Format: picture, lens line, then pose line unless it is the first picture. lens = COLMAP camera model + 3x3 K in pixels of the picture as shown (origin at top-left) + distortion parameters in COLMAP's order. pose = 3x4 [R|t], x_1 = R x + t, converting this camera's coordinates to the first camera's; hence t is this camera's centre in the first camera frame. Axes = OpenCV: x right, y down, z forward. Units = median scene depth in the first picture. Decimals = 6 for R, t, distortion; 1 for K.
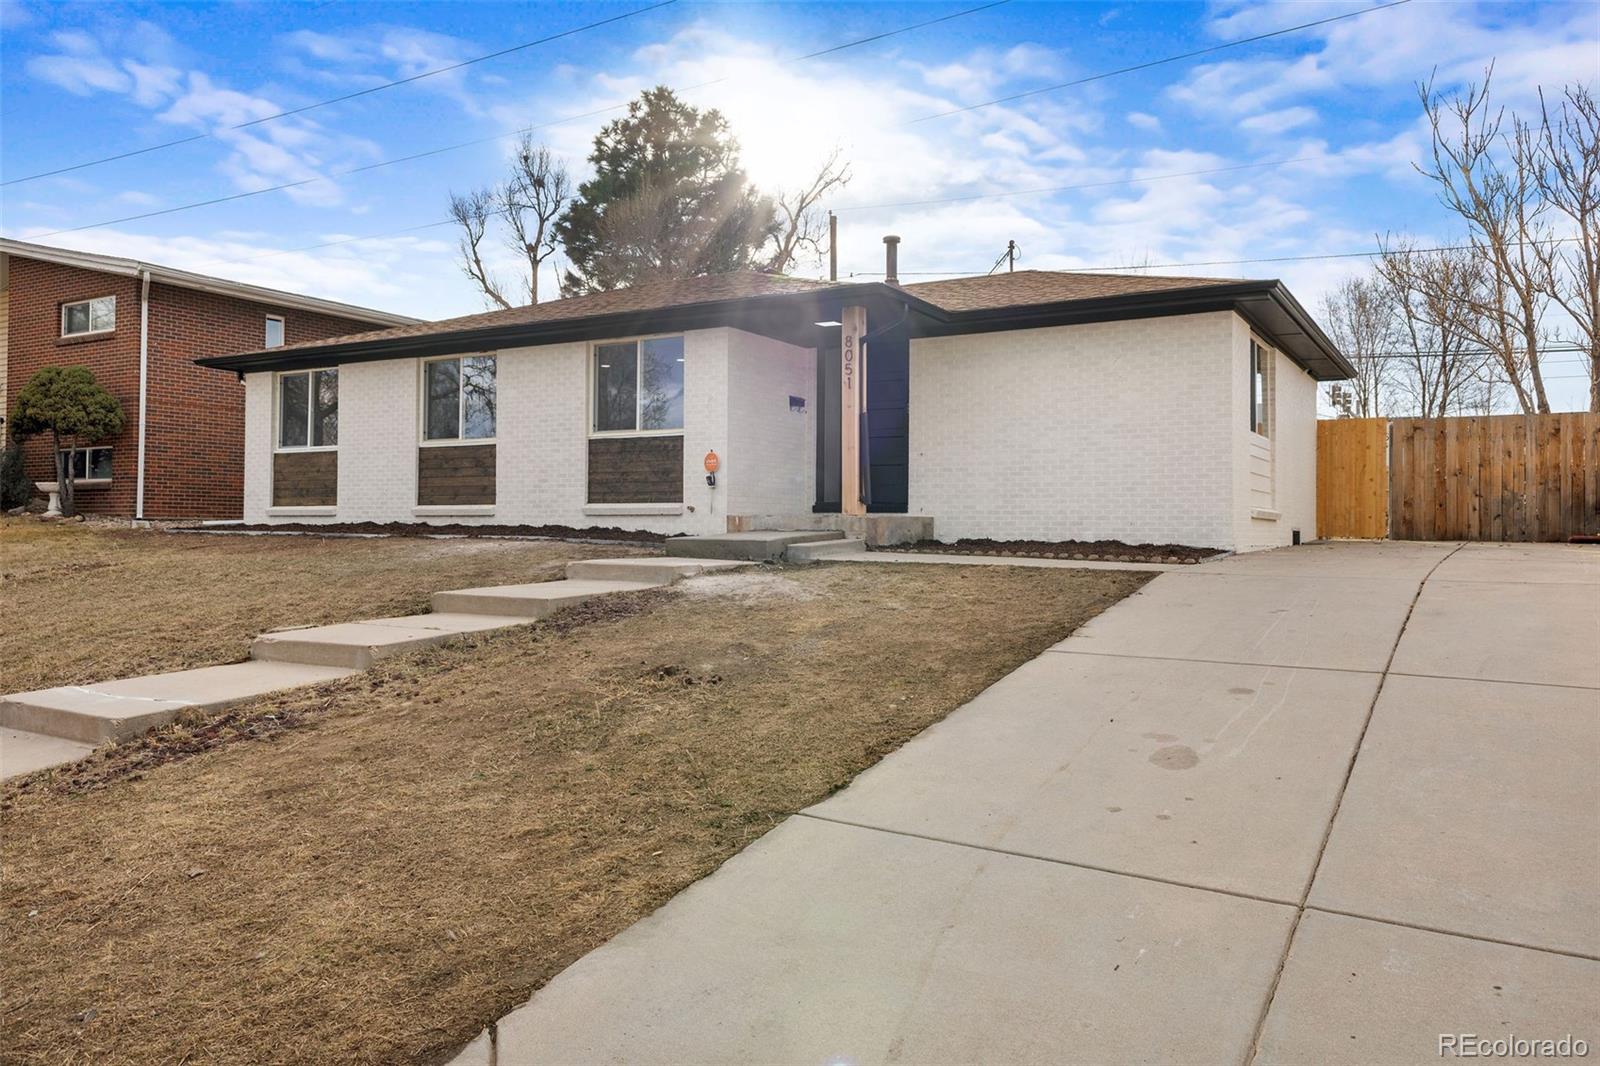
lens RADIAL K [[1213.4, 0, 800.0], [0, 1213.4, 526.0], [0, 0, 1]] dist [0.050260, -0.000274]
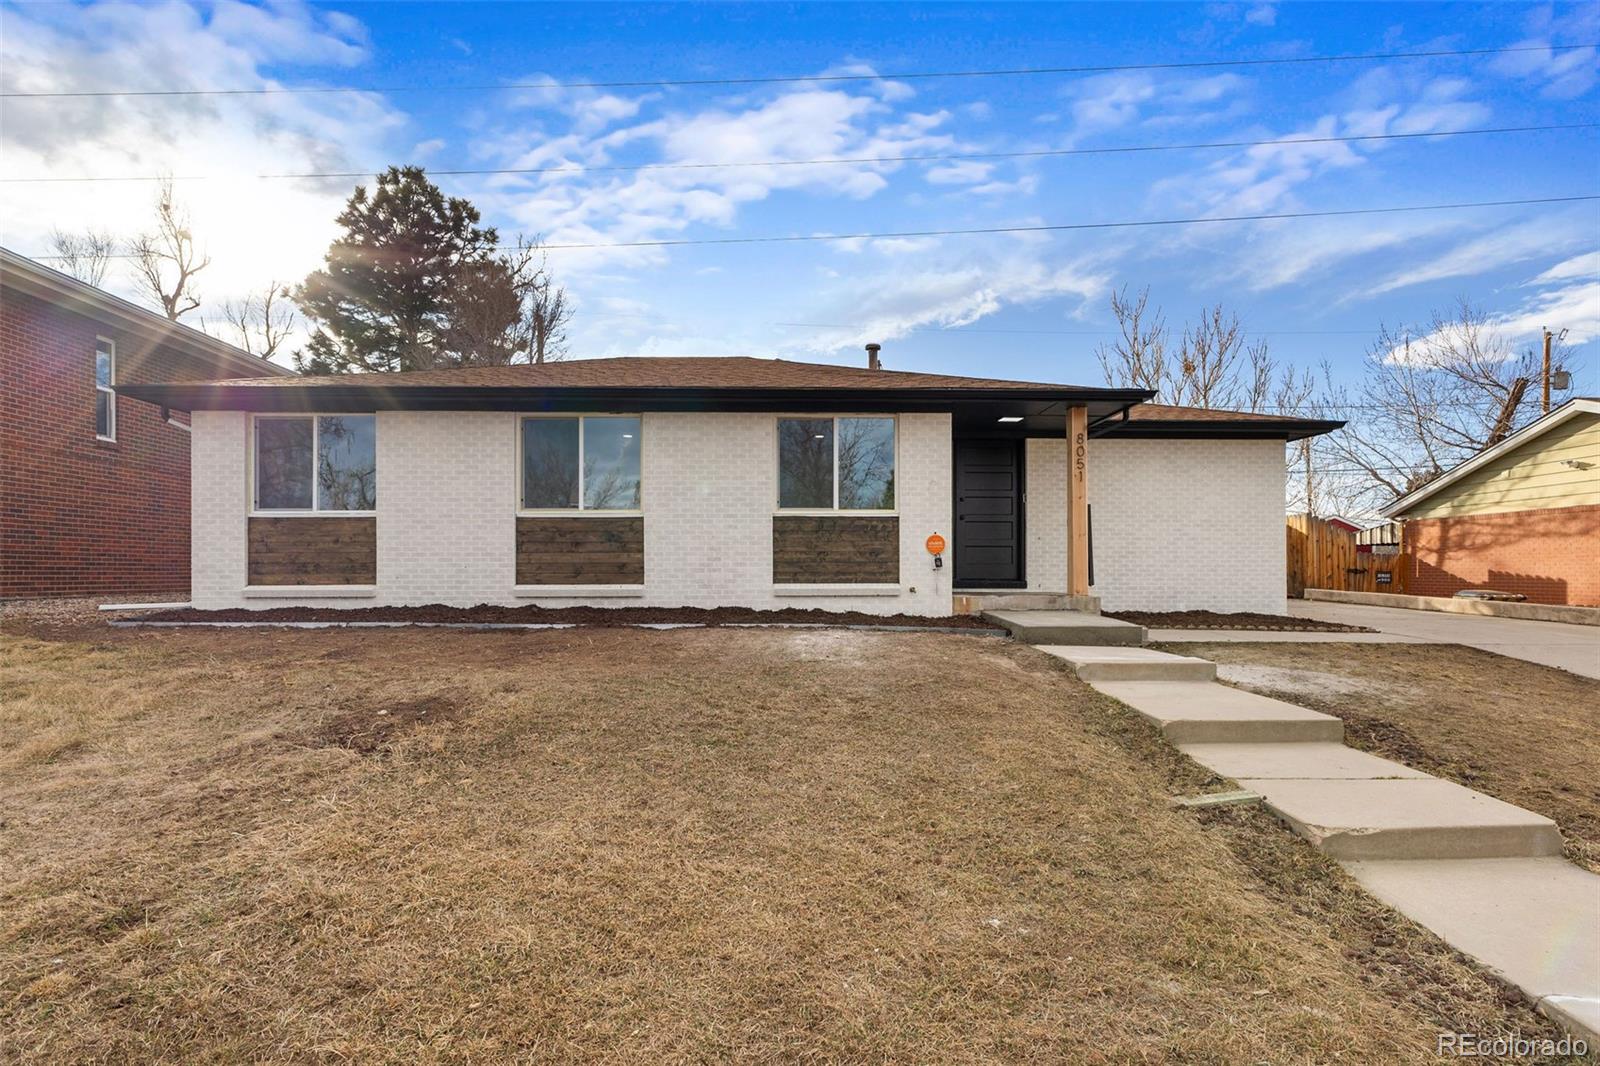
lens RADIAL K [[858.7, 0, 813.2], [0, 858.7, 581.5], [0, 0, 1]] dist [0.000822, 0.001084]
pose [[0.832456, -0.011259, 0.553977, -0.517157], [0.004685, 0.999901, 0.013282, -0.028647], [-0.554072, -0.008462, 0.832426, 0.418445]]
